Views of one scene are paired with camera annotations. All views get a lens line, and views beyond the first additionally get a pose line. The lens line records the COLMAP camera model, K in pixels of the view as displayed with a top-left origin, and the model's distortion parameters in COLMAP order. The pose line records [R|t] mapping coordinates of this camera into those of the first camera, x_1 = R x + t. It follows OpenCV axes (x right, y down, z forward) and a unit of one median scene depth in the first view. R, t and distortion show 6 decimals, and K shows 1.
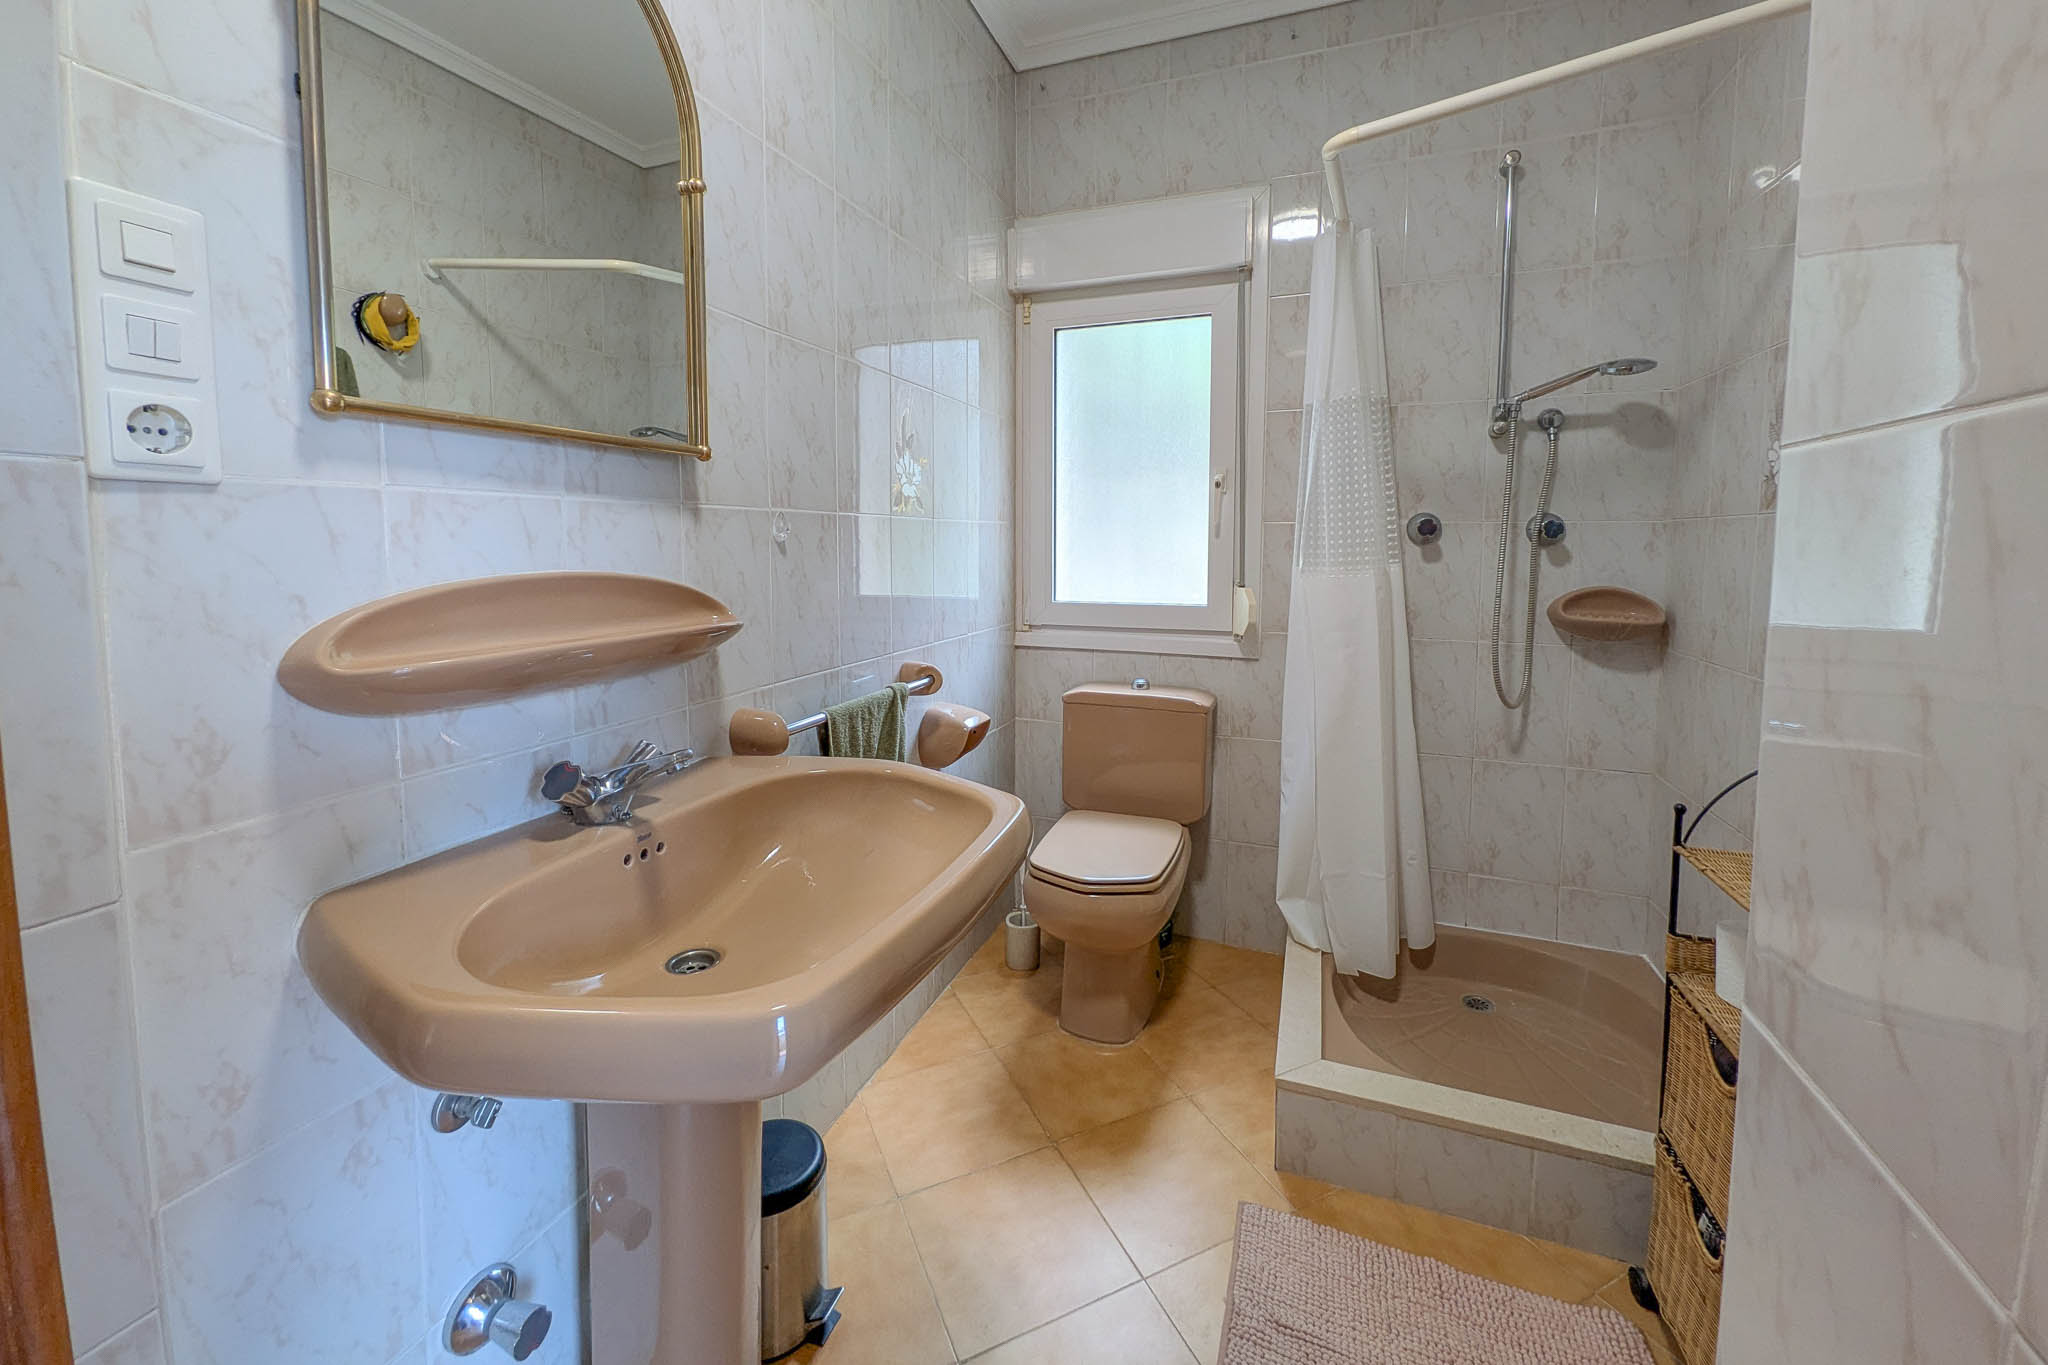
lens RADIAL K [[812.4, 0, 1019.8], [0, 812.4, 600.0], [0, 0, 1]] dist [0.005247, 0.000478]
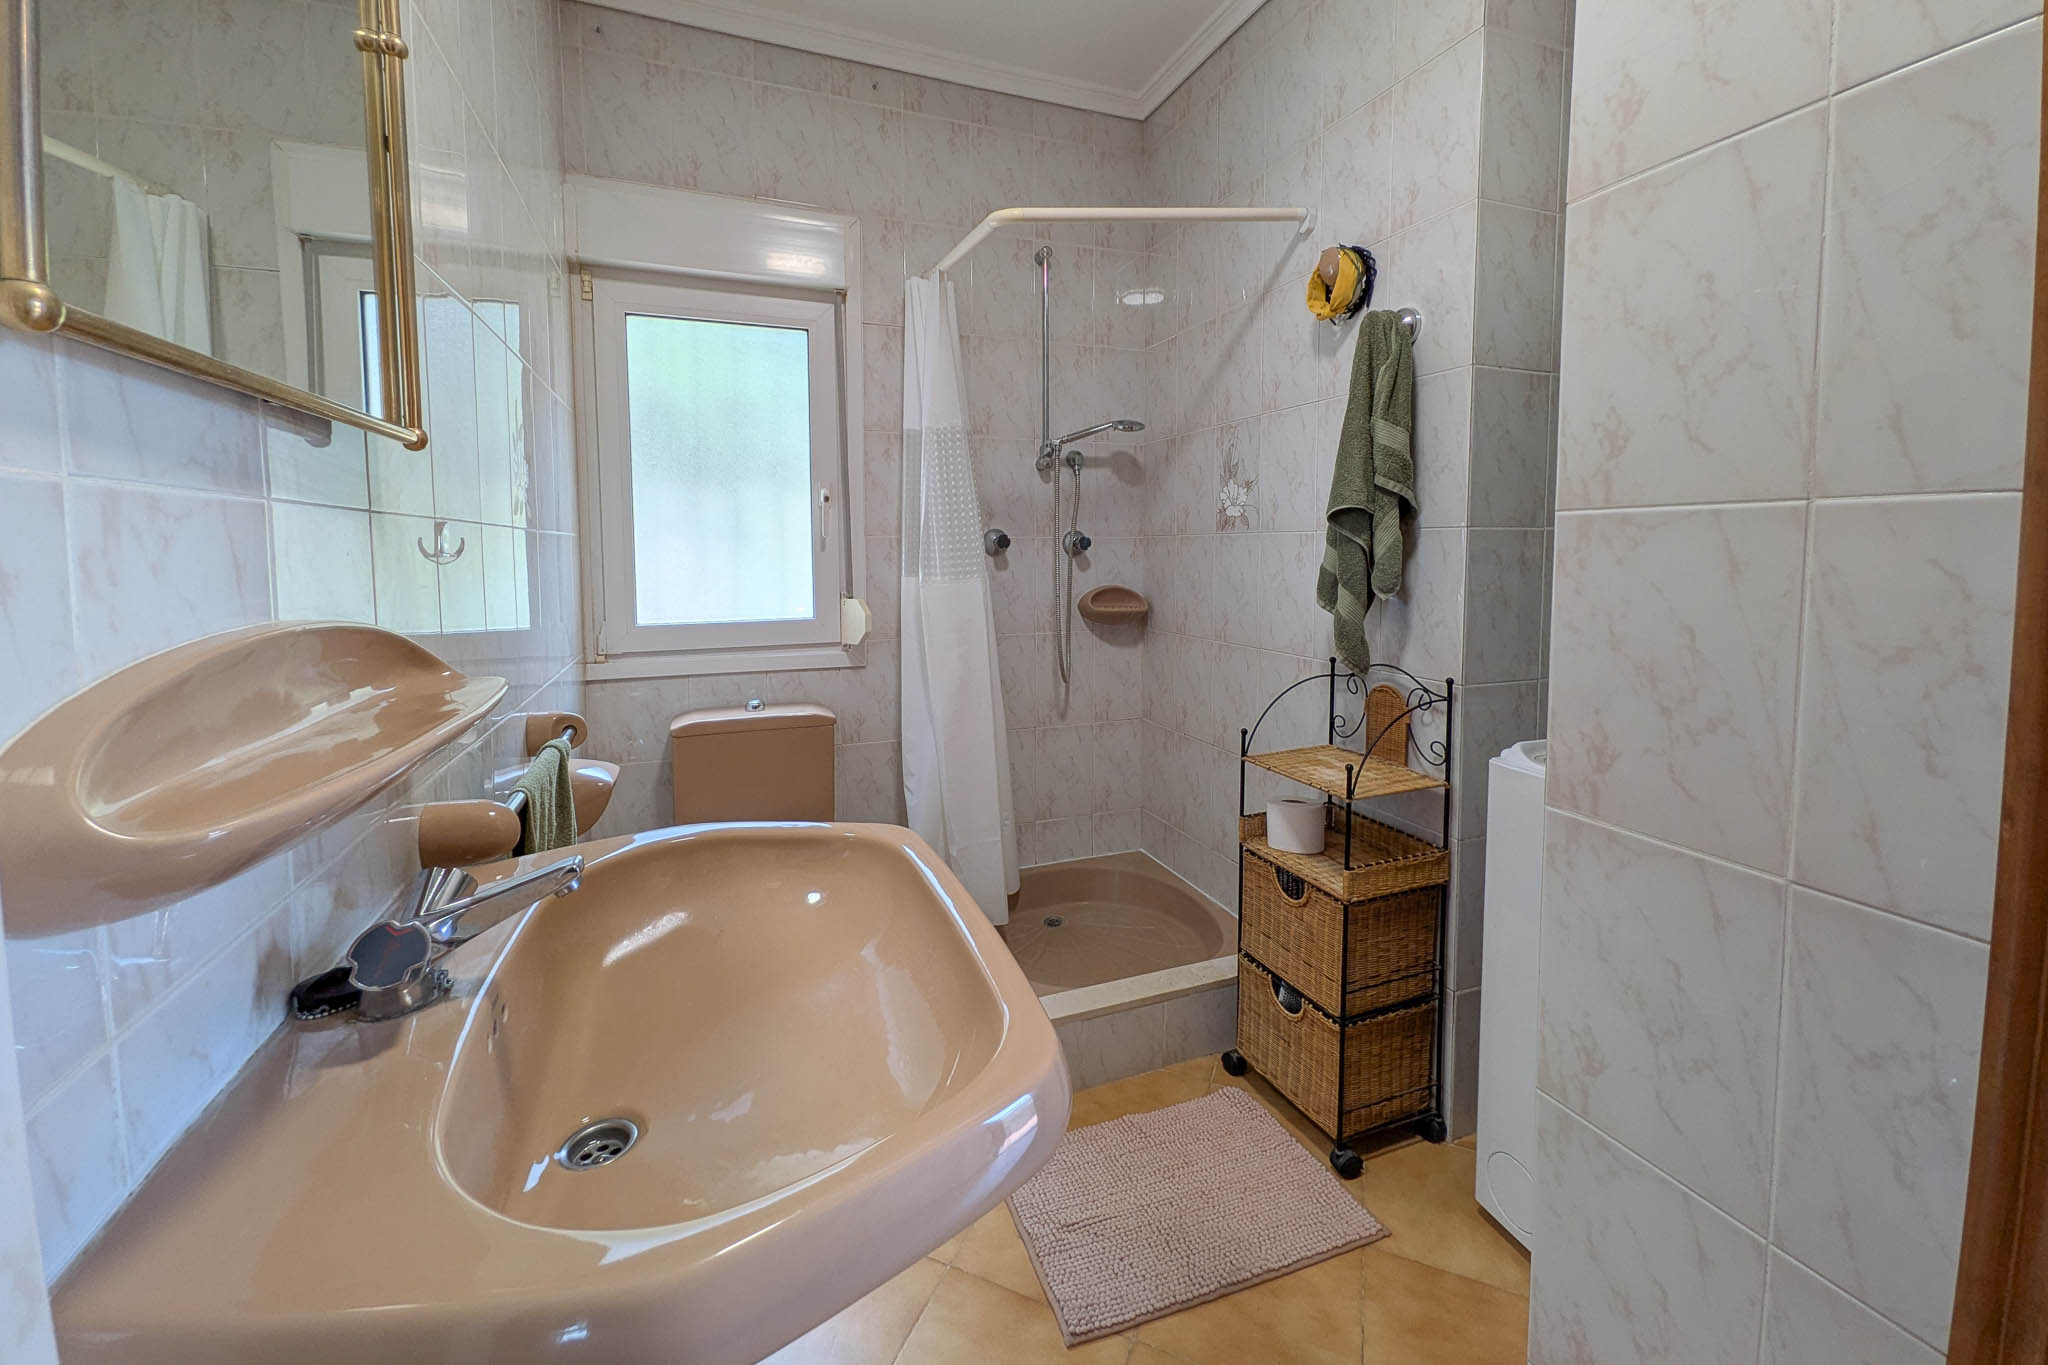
lens RADIAL K [[812.4, 0, 1019.8], [0, 812.4, 600.0], [0, 0, 1]] dist [0.005247, 0.000478]
pose [[0.743482, -0.048810, 0.666972, -0.290032], [0.055601, 0.998392, 0.011084, -0.014962], [-0.666440, 0.028843, 0.745000, 0.093388]]
